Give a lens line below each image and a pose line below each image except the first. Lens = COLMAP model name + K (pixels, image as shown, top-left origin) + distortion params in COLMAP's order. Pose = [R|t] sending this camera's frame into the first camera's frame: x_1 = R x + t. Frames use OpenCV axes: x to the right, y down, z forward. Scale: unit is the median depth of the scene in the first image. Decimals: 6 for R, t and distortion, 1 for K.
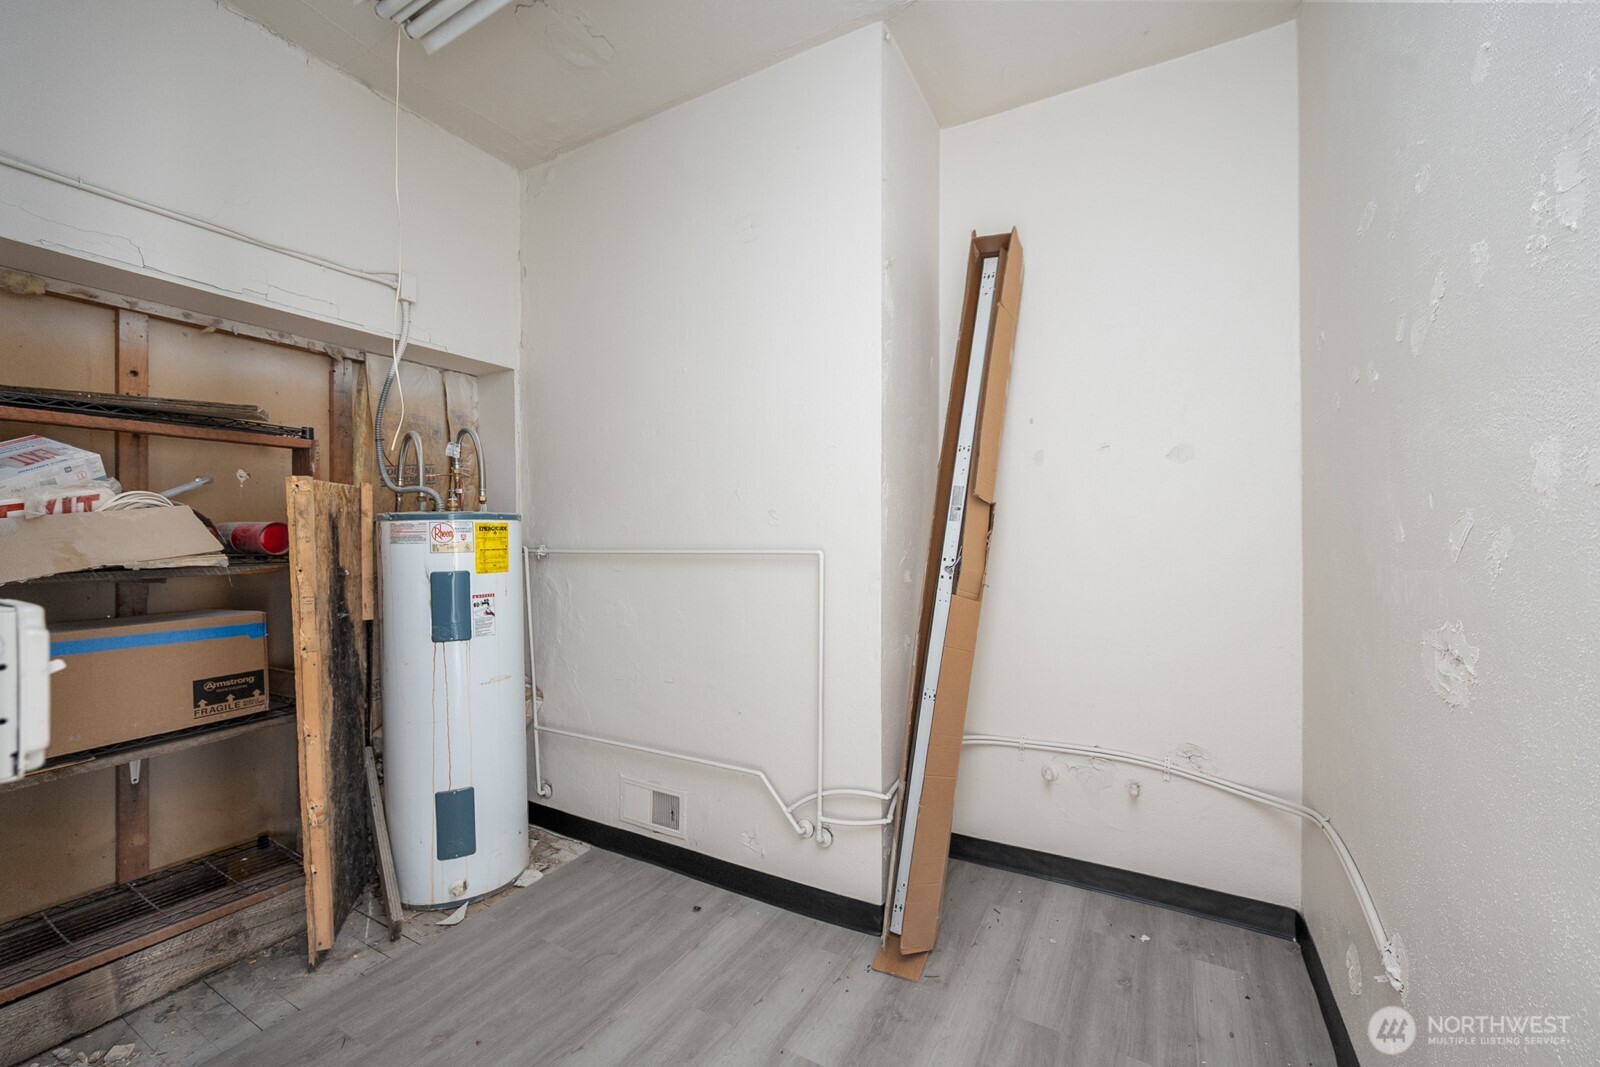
lens RADIAL K [[629.6, 0, 791.7], [0, 629.6, 534.3], [0, 0, 1]] dist [0.000203, -0.000076]
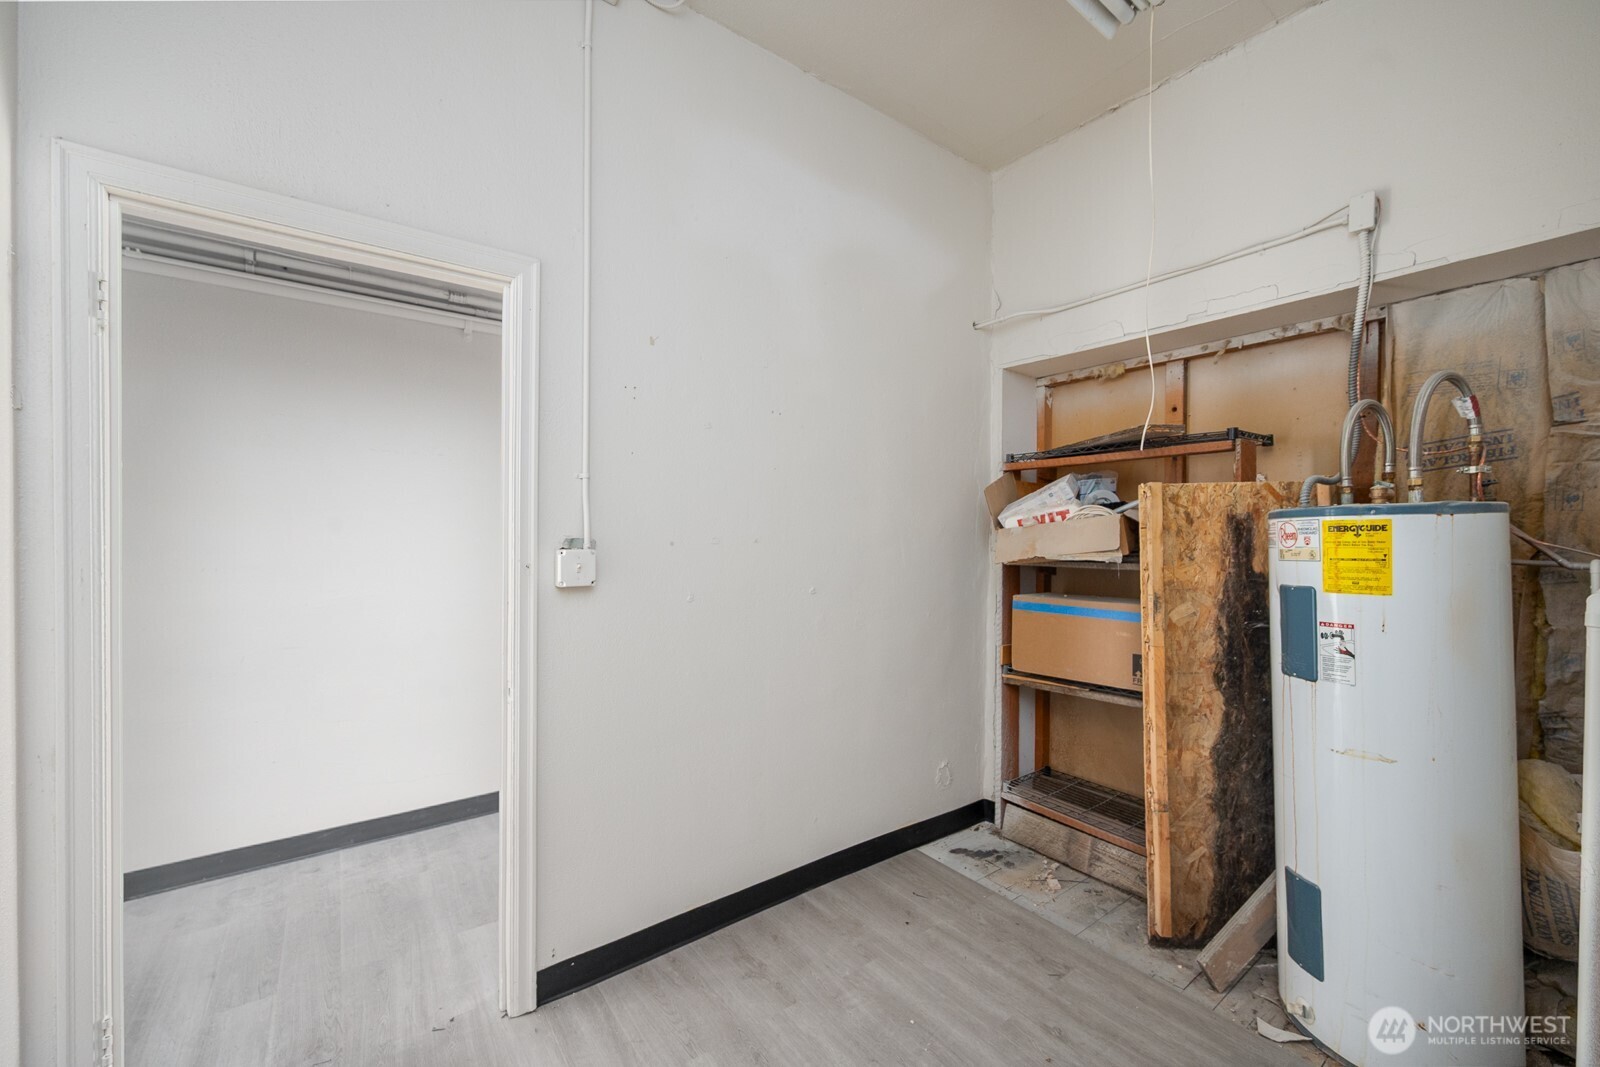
lens RADIAL K [[629.6, 0, 786.1], [0, 629.6, 536.1], [0, 0, 1]] dist [0.000203, -0.000076]
pose [[-0.393884, -0.000164, -0.919160, 0.406580], [-0.003214, 0.999994, 0.001199, 0.000152], [0.919155, 0.003427, -0.393882, 0.740916]]
